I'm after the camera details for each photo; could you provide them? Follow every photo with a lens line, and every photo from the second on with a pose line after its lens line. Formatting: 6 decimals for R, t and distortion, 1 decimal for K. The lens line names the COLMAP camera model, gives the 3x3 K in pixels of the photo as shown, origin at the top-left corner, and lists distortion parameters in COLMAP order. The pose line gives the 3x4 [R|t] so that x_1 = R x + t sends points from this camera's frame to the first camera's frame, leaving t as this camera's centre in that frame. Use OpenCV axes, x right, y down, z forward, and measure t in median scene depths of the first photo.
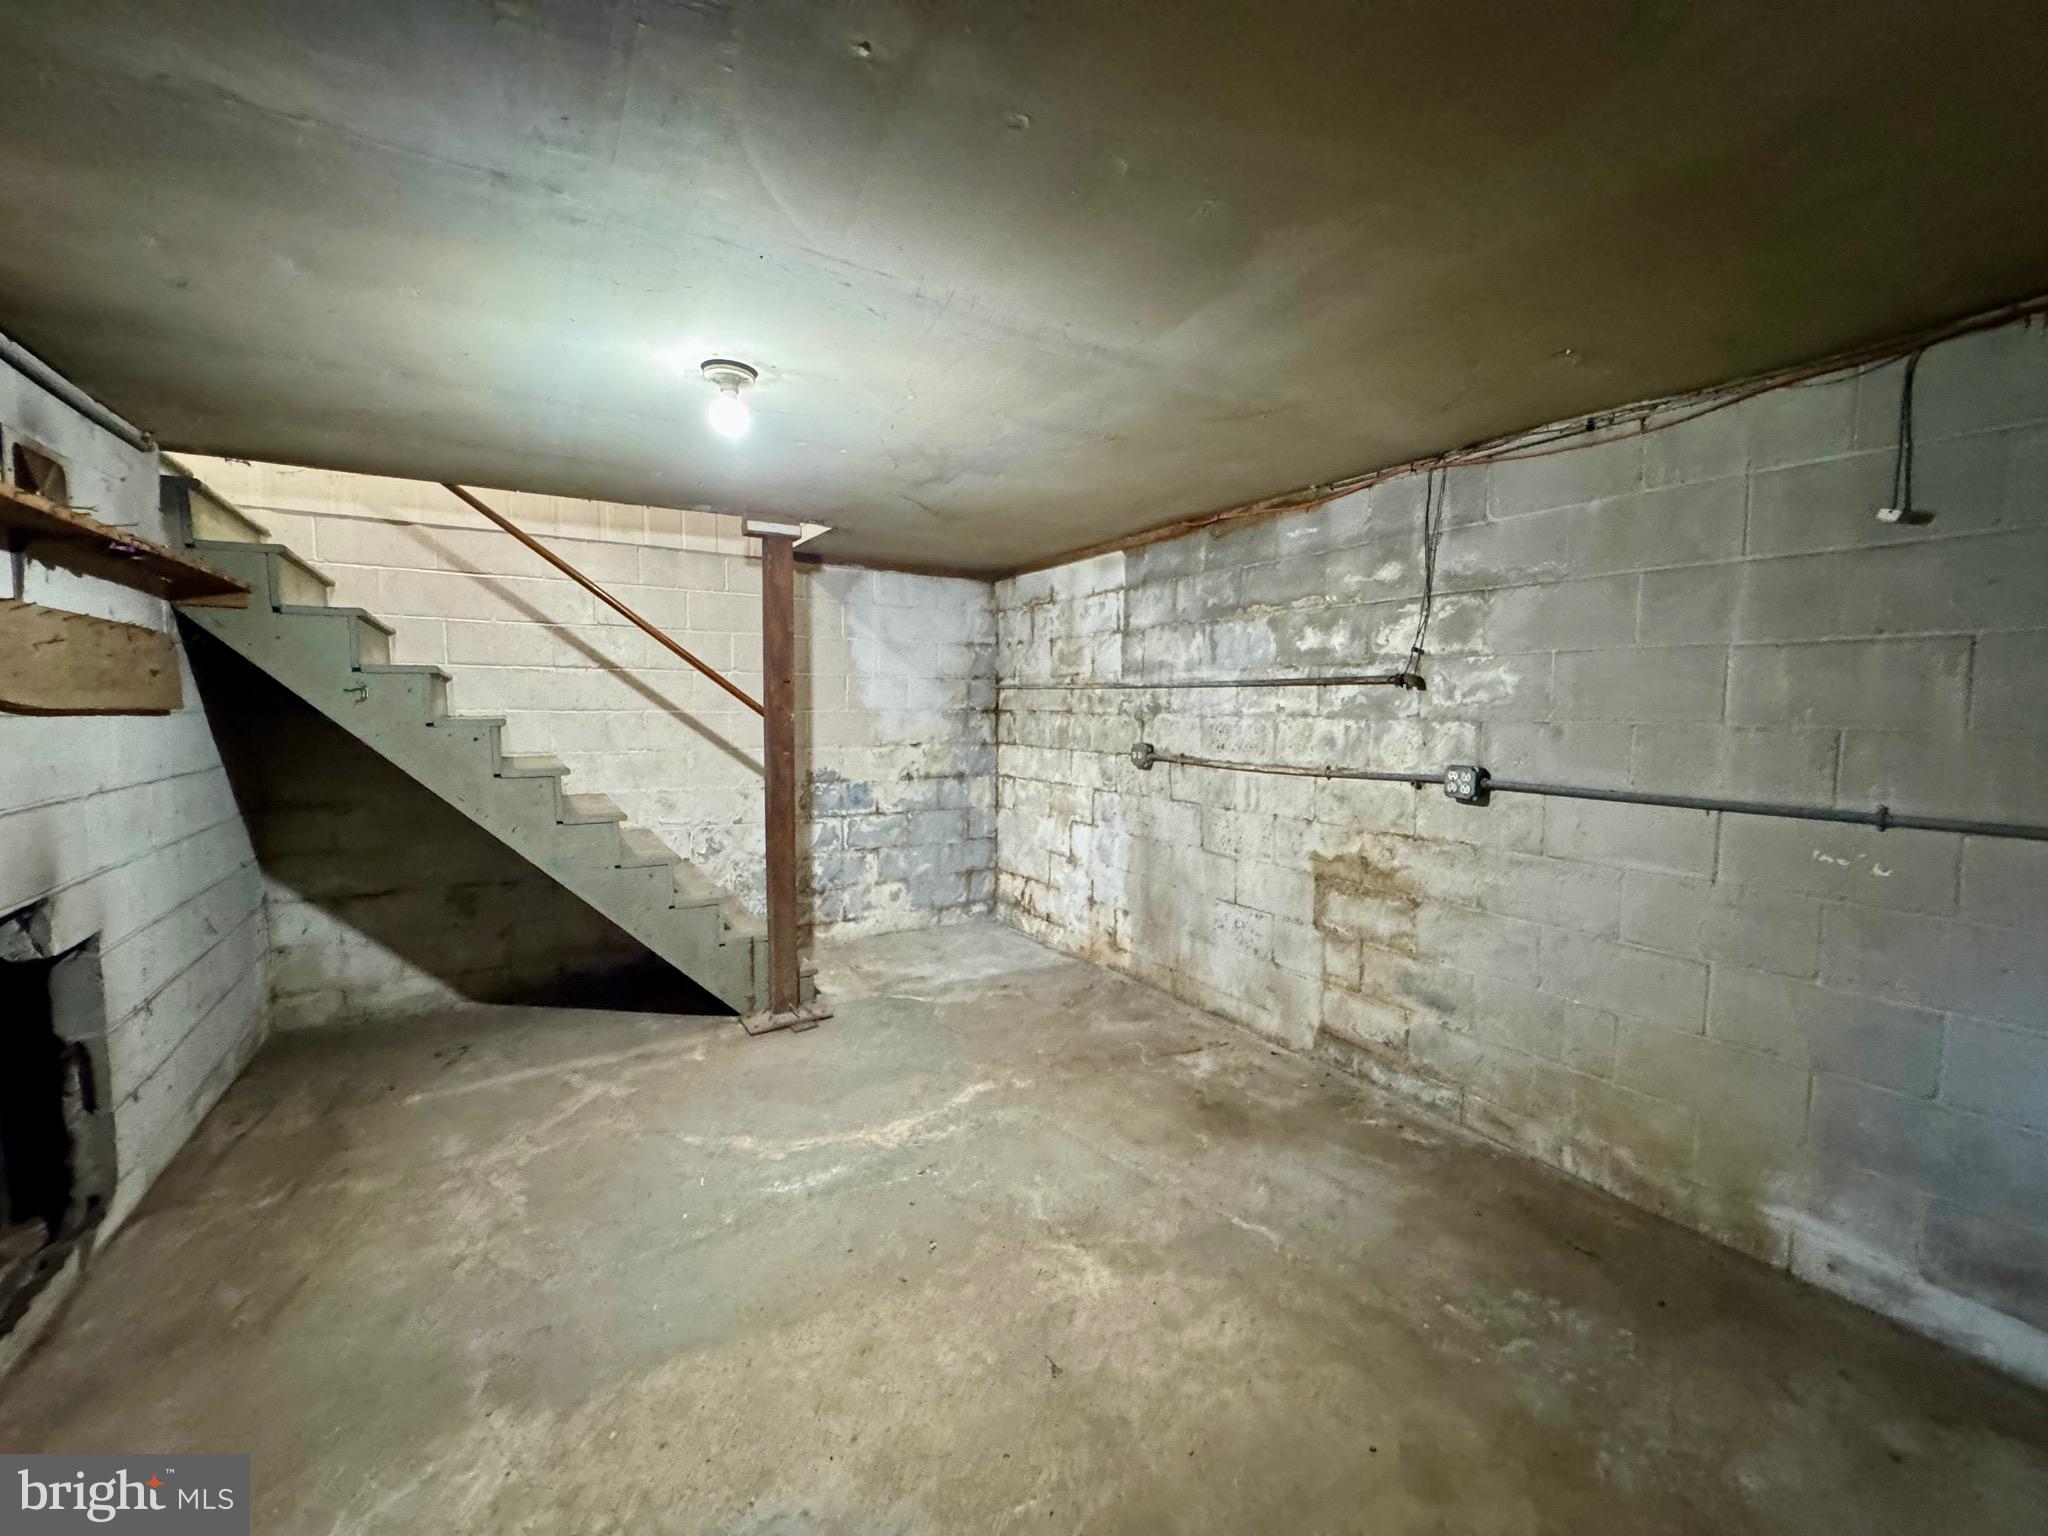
lens RADIAL K [[814.2, 0, 1022.3], [0, 814.2, 766.3], [0, 0, 1]] dist [-0.006569, 0.000559]
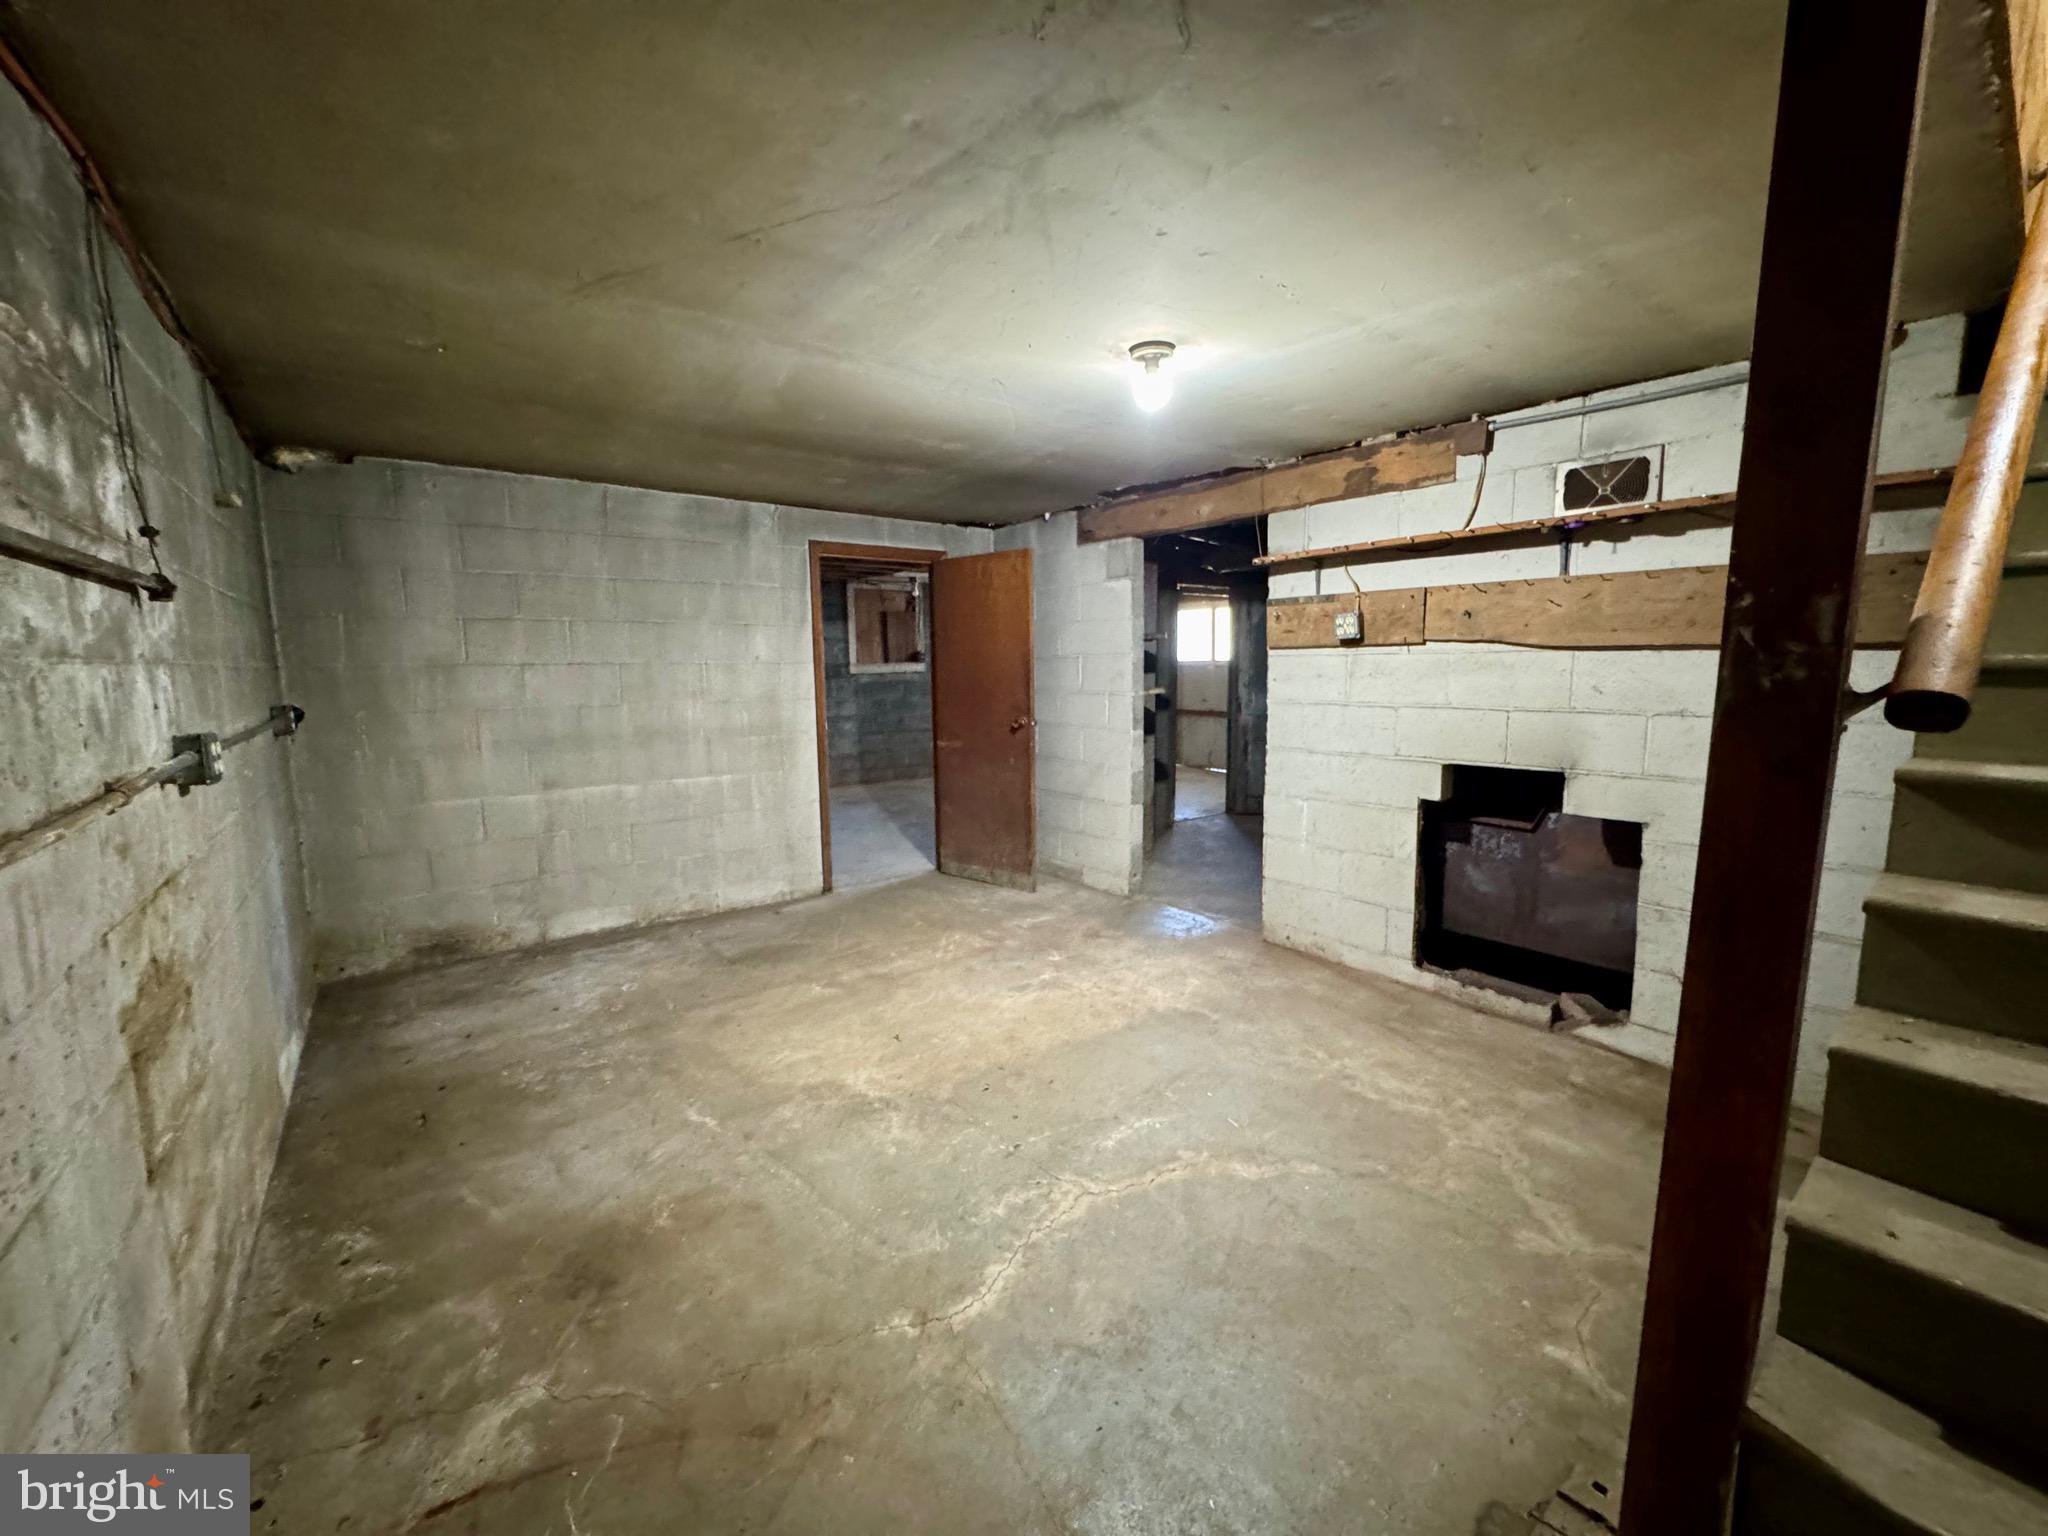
lens RADIAL K [[814.2, 0, 1023.9], [0, 814.2, 767.7], [0, 0, 1]] dist [-0.006569, 0.000559]
pose [[-0.994739, 0.016659, -0.101082, -0.035803], [-0.004206, 0.979217, 0.202770, -0.093868], [0.102359, 0.202128, -0.973995, 1.484373]]
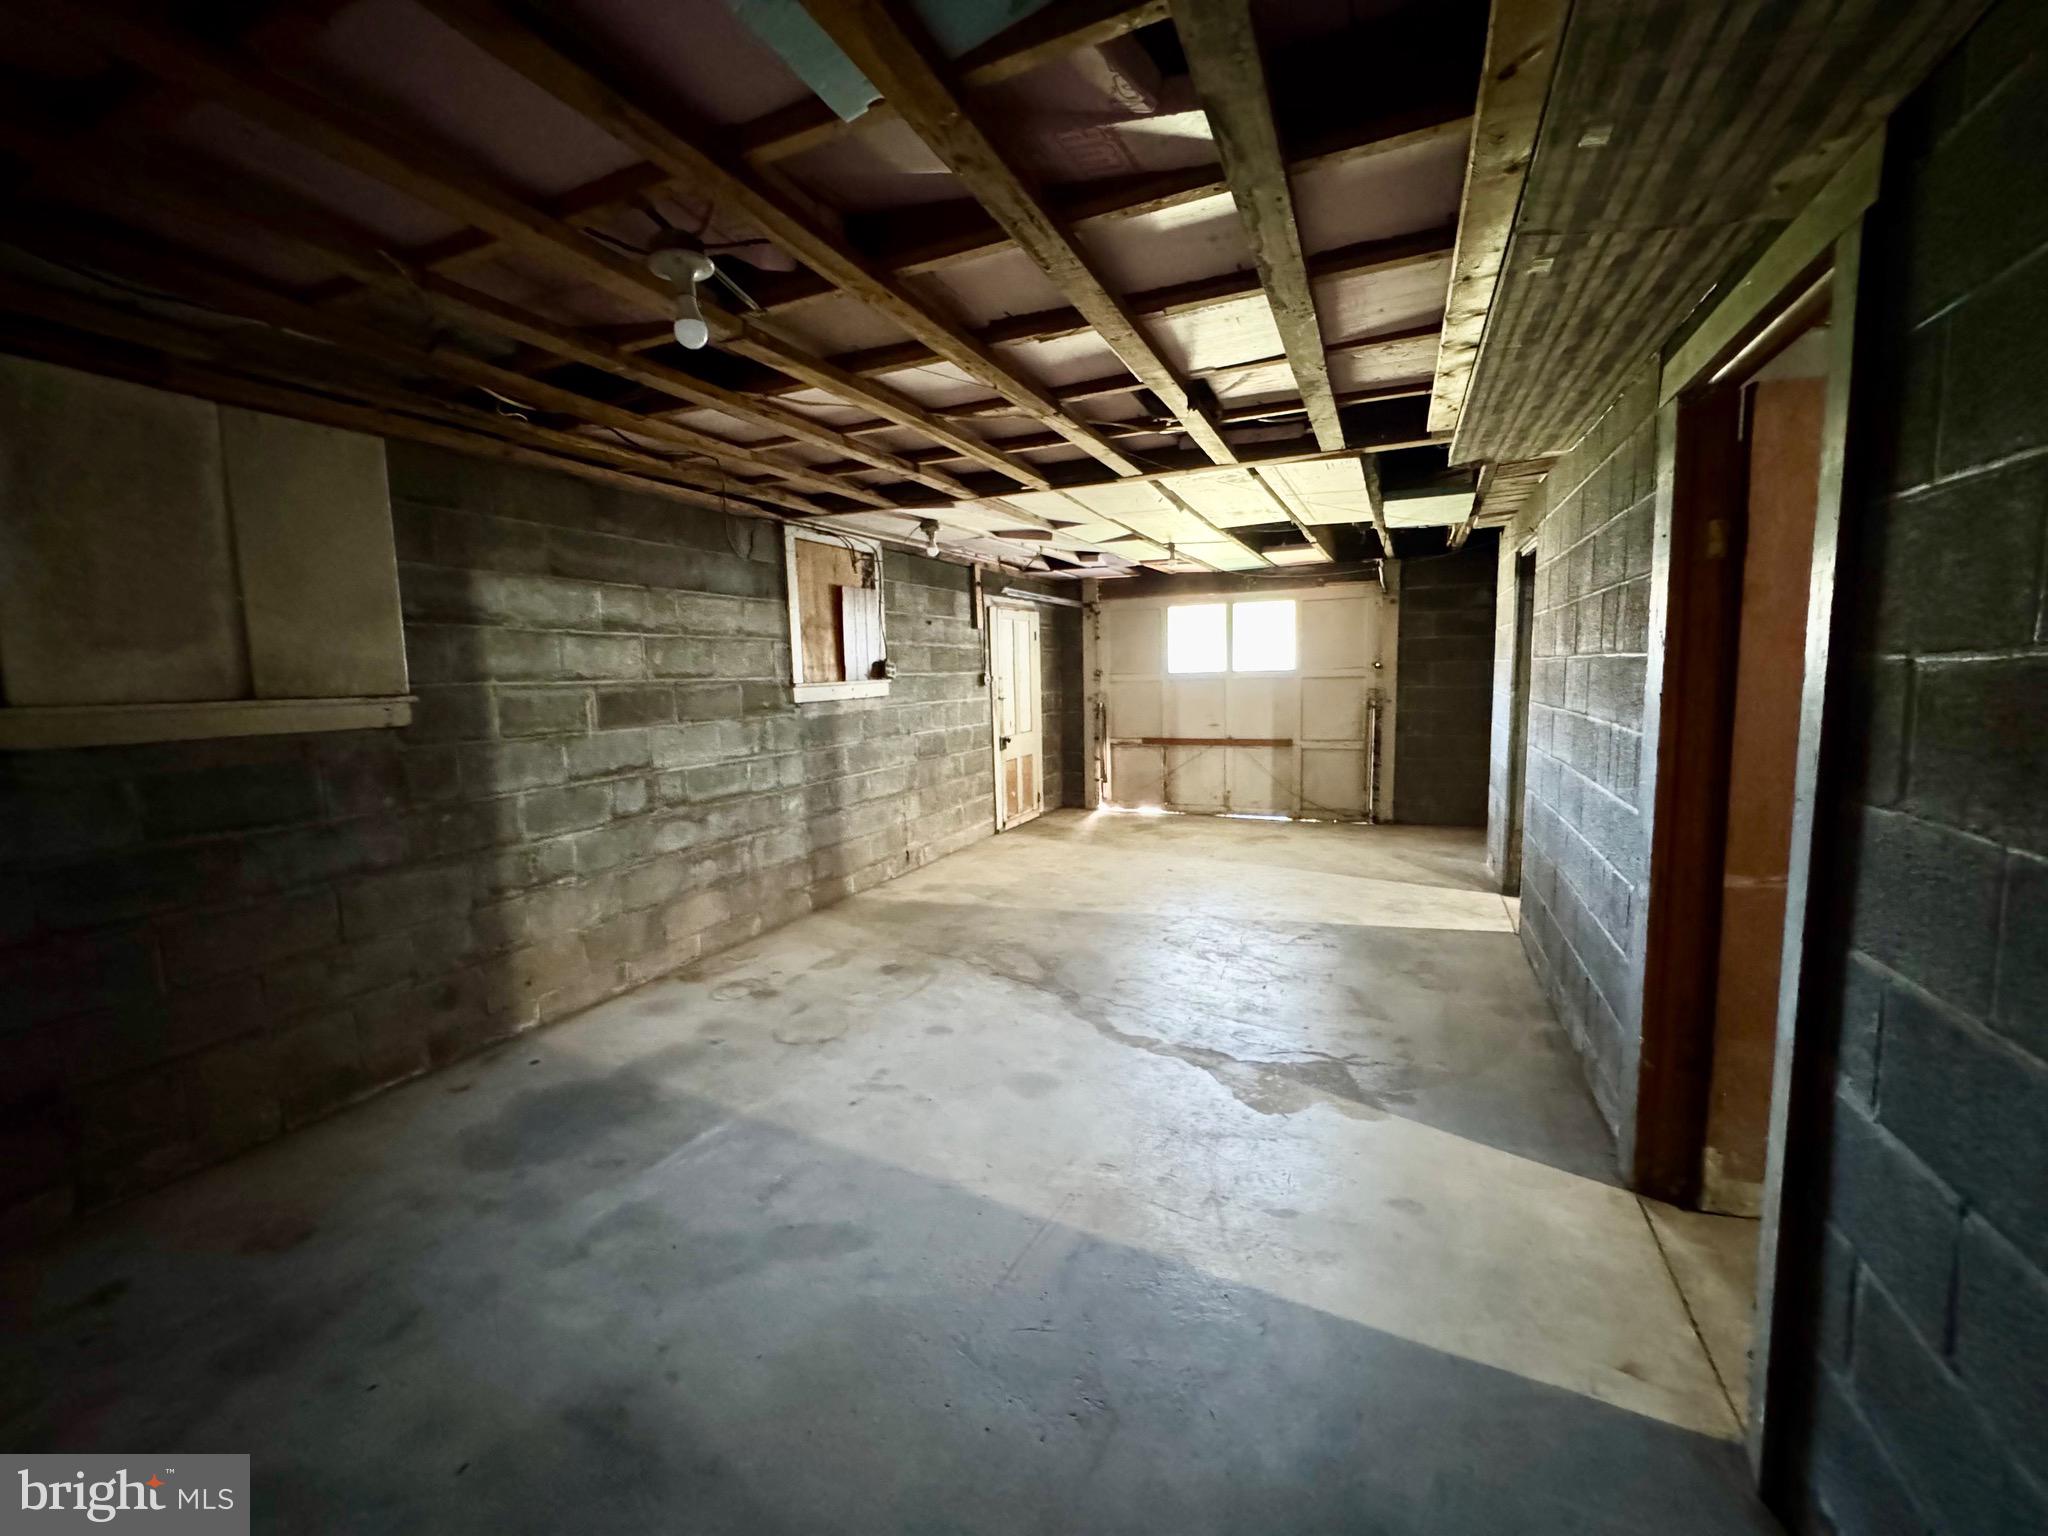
lens RADIAL K [[814.2, 0, 1017.2], [0, 814.2, 761.0], [0, 0, 1]] dist [-0.006569, 0.000559]
pose [[-0.836736, 0.071975, -0.542856, 0.183032], [-0.024883, 0.985304, 0.168990, -0.064451], [0.547041, 0.154908, -0.822648, 1.069225]]
